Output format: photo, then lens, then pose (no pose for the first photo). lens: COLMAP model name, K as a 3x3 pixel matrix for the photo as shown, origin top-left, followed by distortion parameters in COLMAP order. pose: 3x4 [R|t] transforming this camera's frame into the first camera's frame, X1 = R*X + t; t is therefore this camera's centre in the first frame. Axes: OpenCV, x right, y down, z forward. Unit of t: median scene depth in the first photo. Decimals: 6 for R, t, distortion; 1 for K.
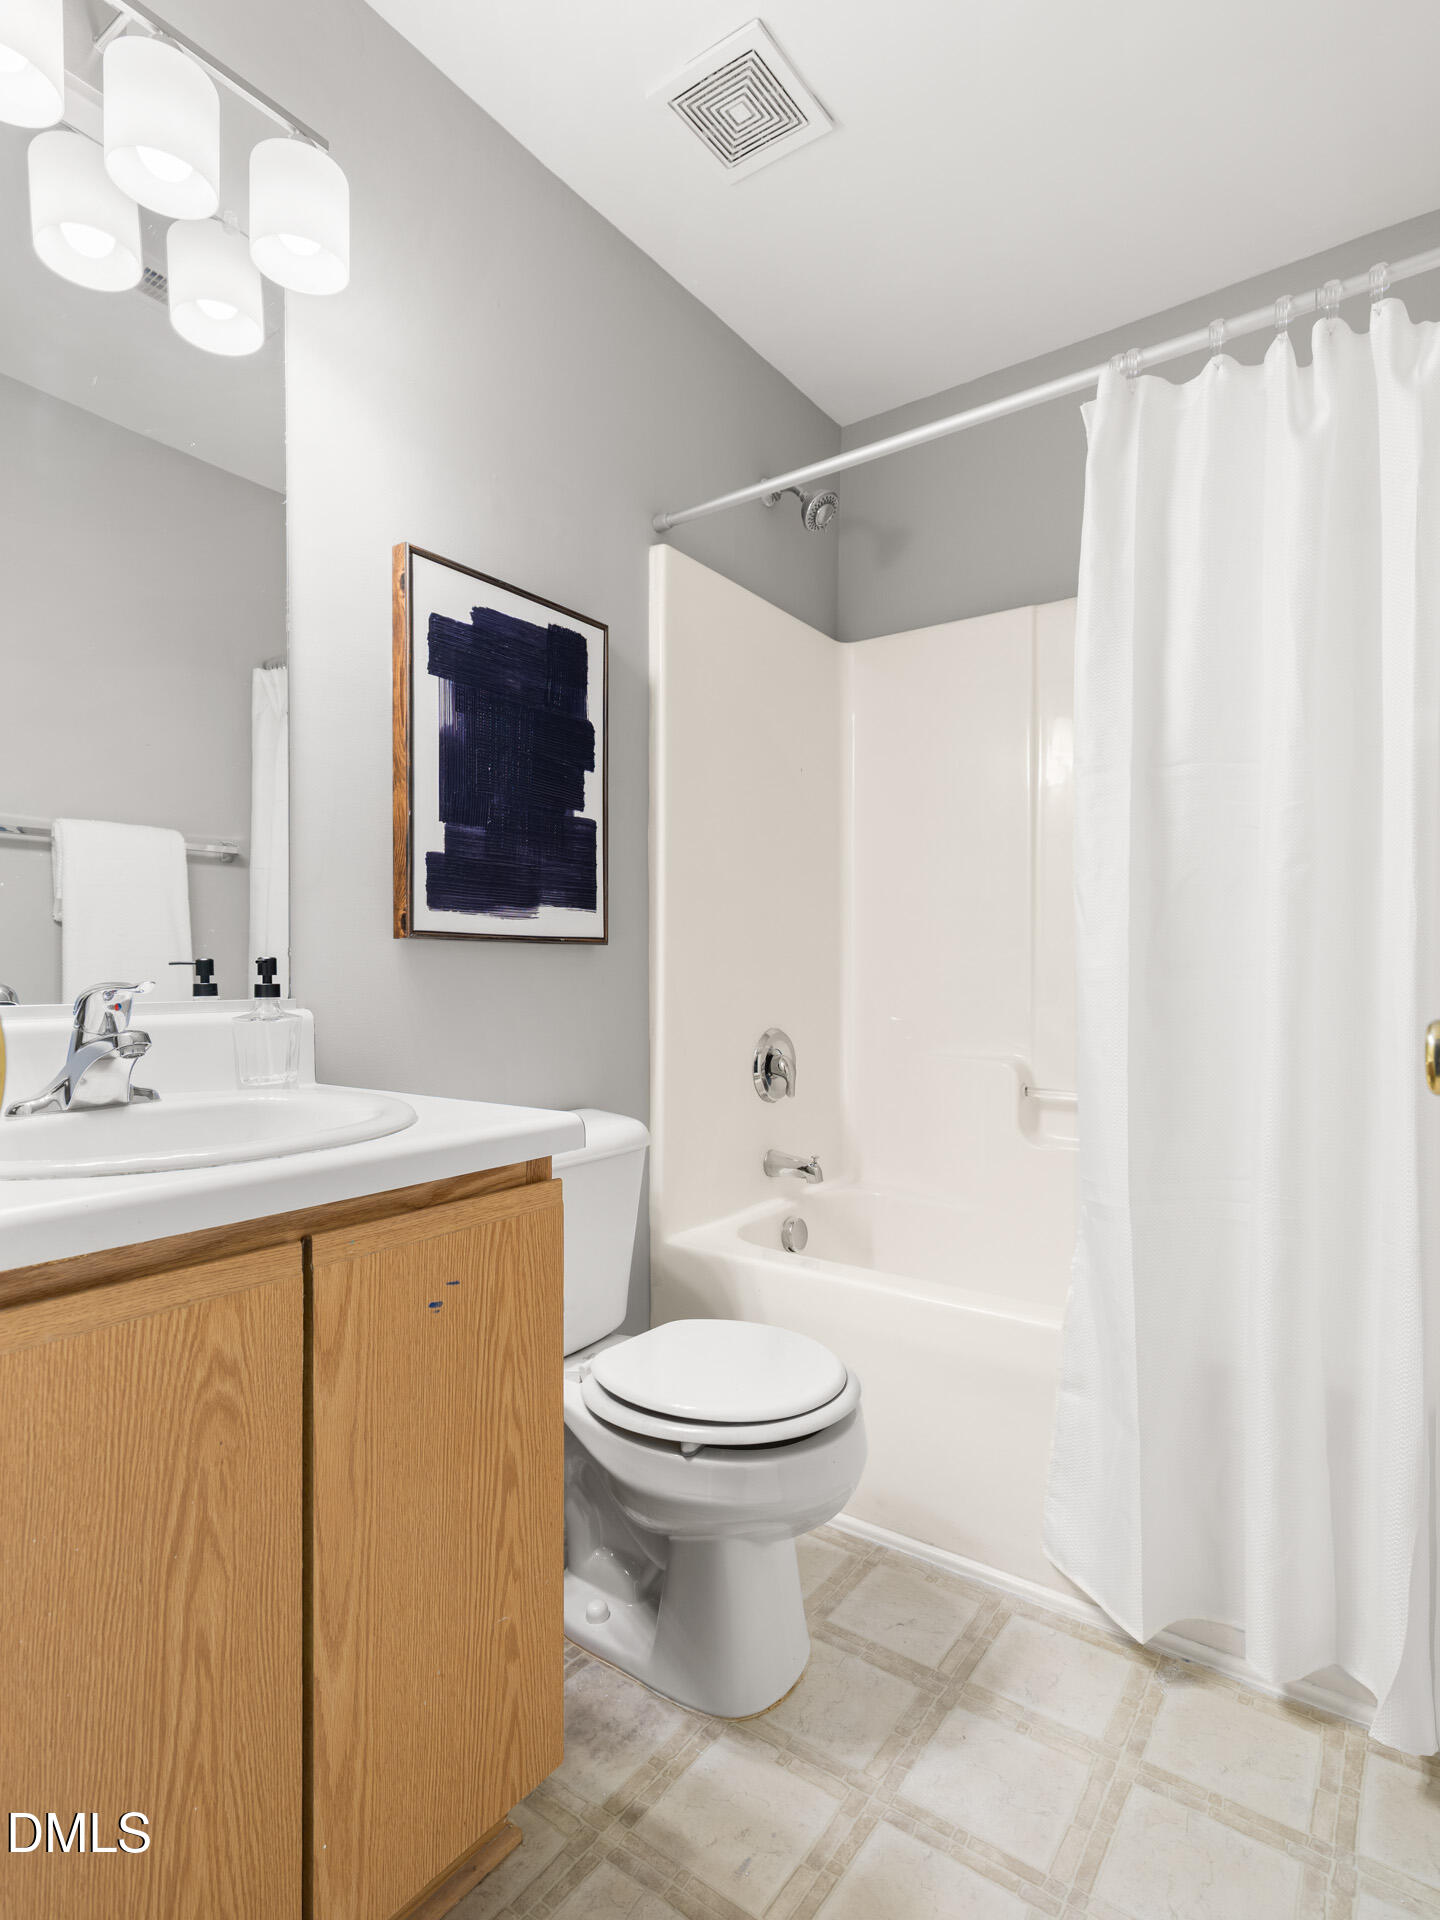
lens RADIAL K [[993.7, 0, 707.4], [0, 993.7, 953.5], [0, 0, 1]] dist [0.006200, 0.000137]
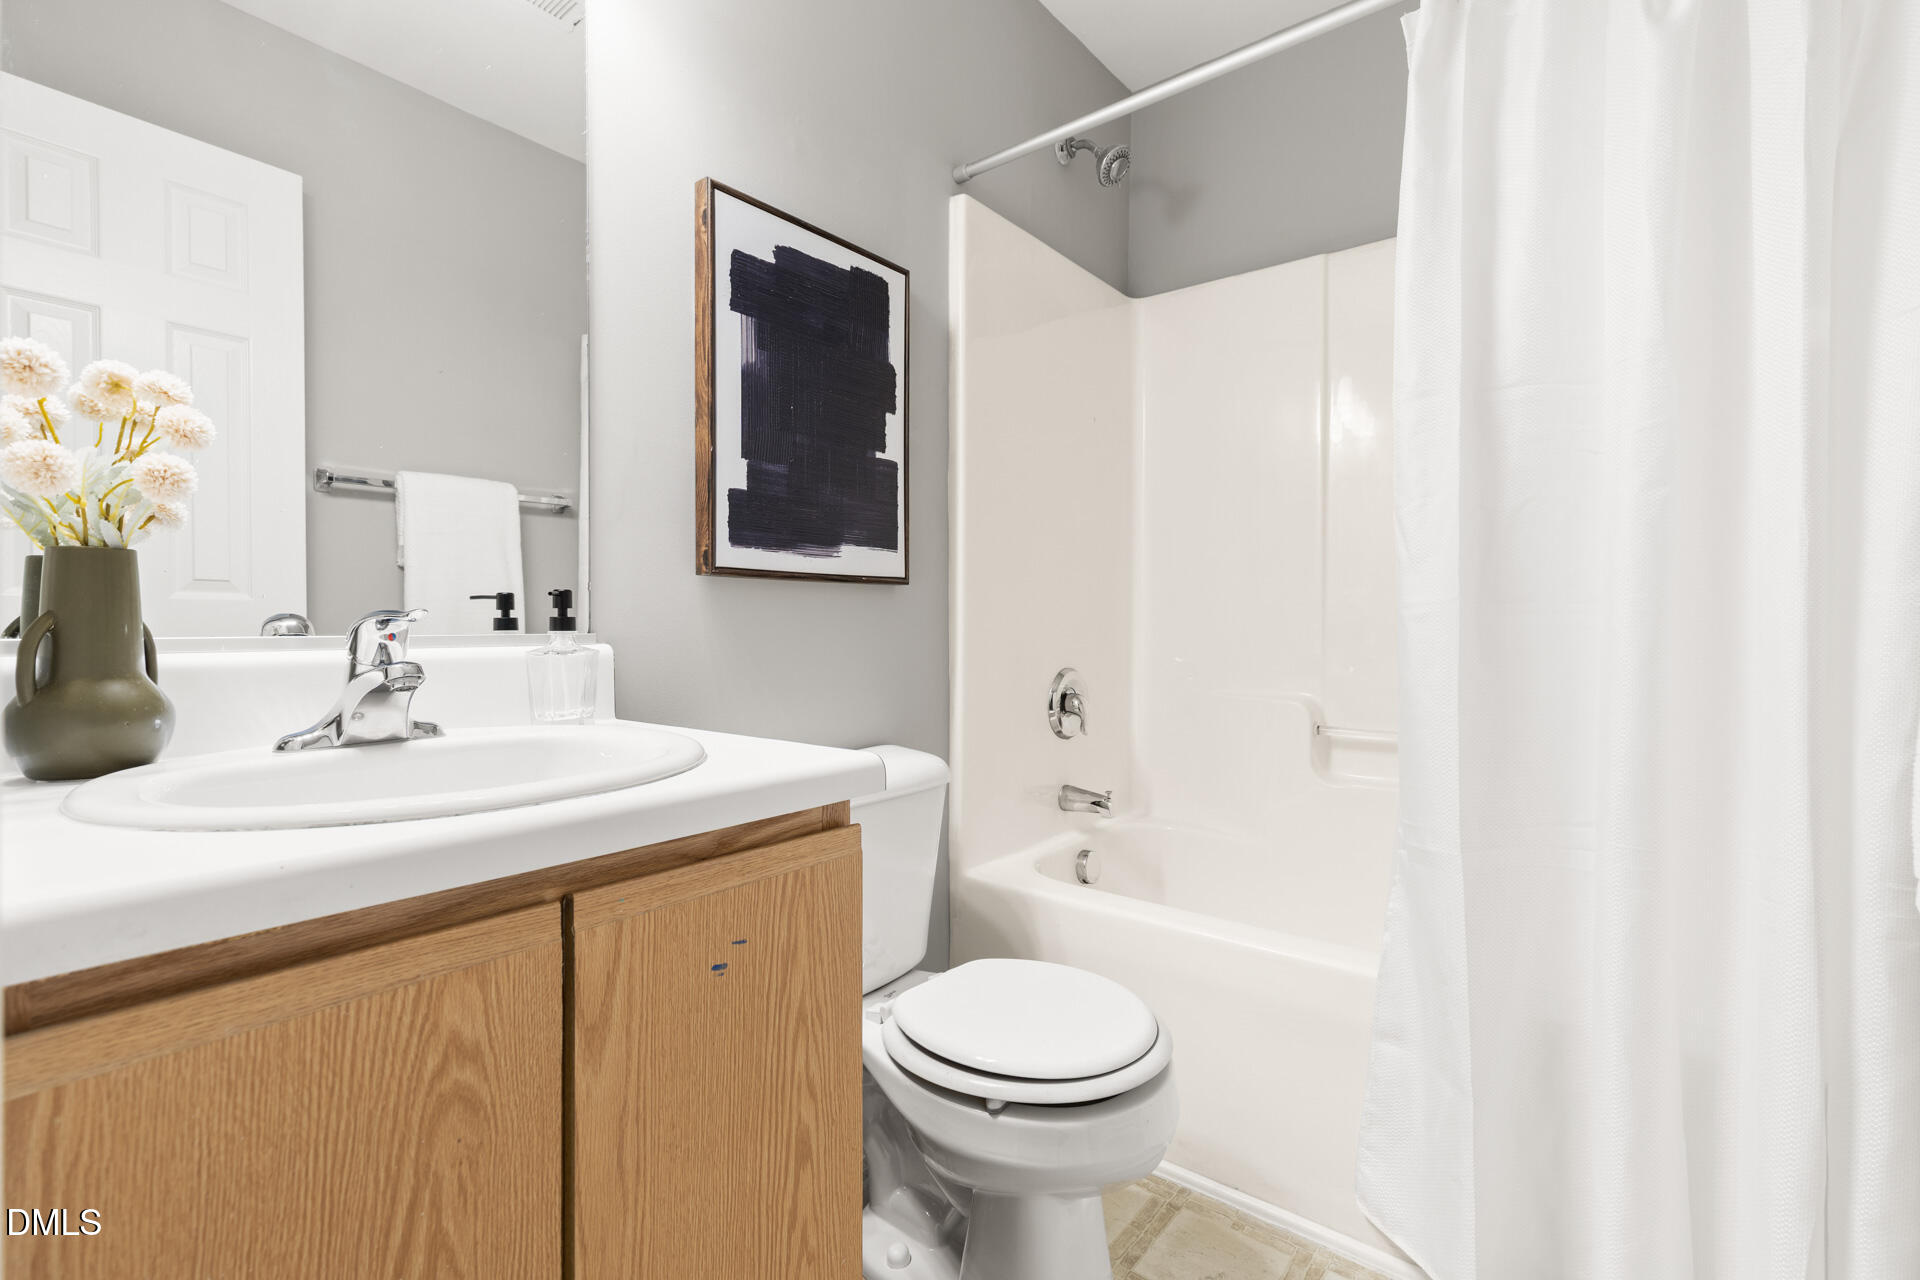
lens RADIAL K [[868.7, 0, 963.7], [0, 868.7, 615.7], [0, 0, 1]] dist [0.000013, 0.000232]
pose [[0.999392, 0.001993, -0.034821, -0.017395], [-0.001597, 0.999934, 0.011385, 0.017944], [0.034842, -0.011322, 0.999329, 0.151541]]
